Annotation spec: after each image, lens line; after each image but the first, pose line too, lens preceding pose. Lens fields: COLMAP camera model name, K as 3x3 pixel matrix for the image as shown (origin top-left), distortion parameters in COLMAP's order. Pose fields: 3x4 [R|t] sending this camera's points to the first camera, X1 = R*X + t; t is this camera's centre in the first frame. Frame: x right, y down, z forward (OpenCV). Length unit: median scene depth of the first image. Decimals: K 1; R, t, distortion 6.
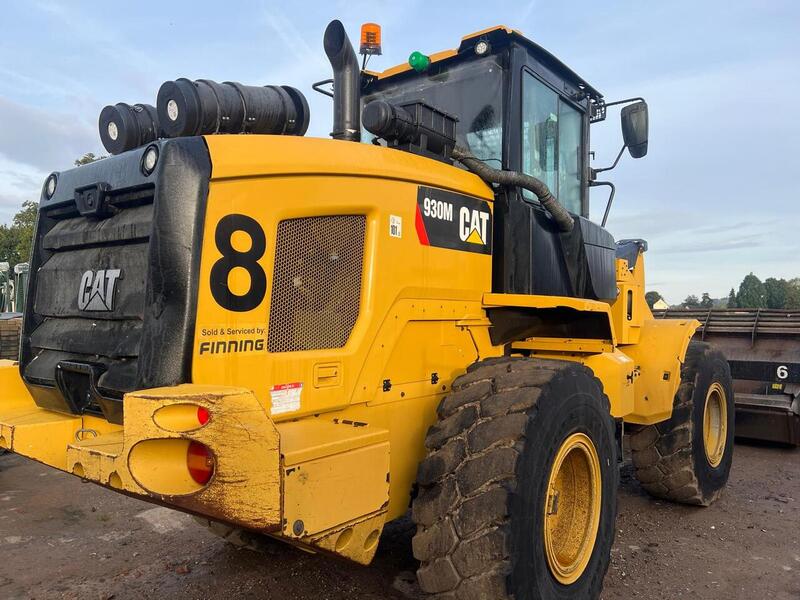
lens RADIAL K [[606.4, 0, 400.0], [0, 606.4, 300.0], [0, 0, 1]] dist [0.062691, -0.085648]
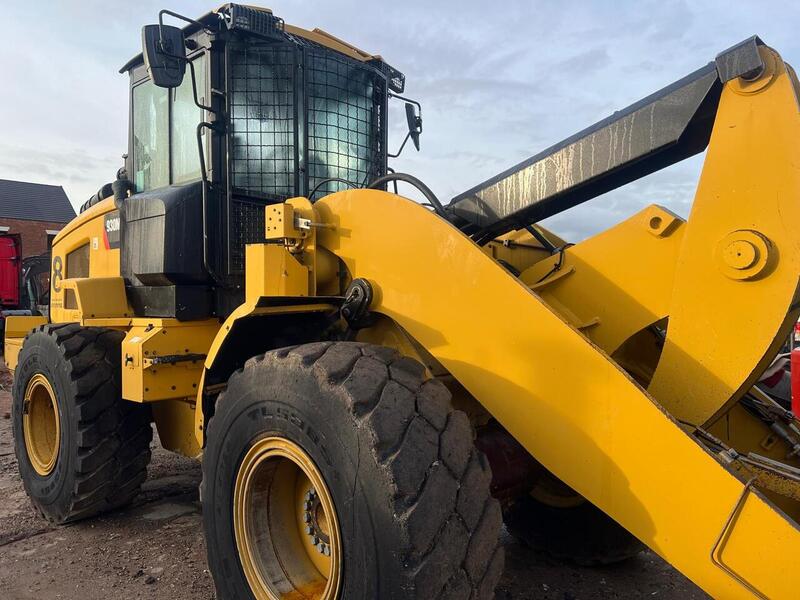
lens RADIAL K [[606.4, 0, 400.0], [0, 606.4, 300.0], [0, 0, 1]] dist [0.062691, -0.085648]
pose [[-0.079229, -0.000913, -0.996856, 1.424140], [0.021584, 0.999764, -0.002631, 0.056914], [0.996623, -0.021725, -0.079190, 1.685629]]
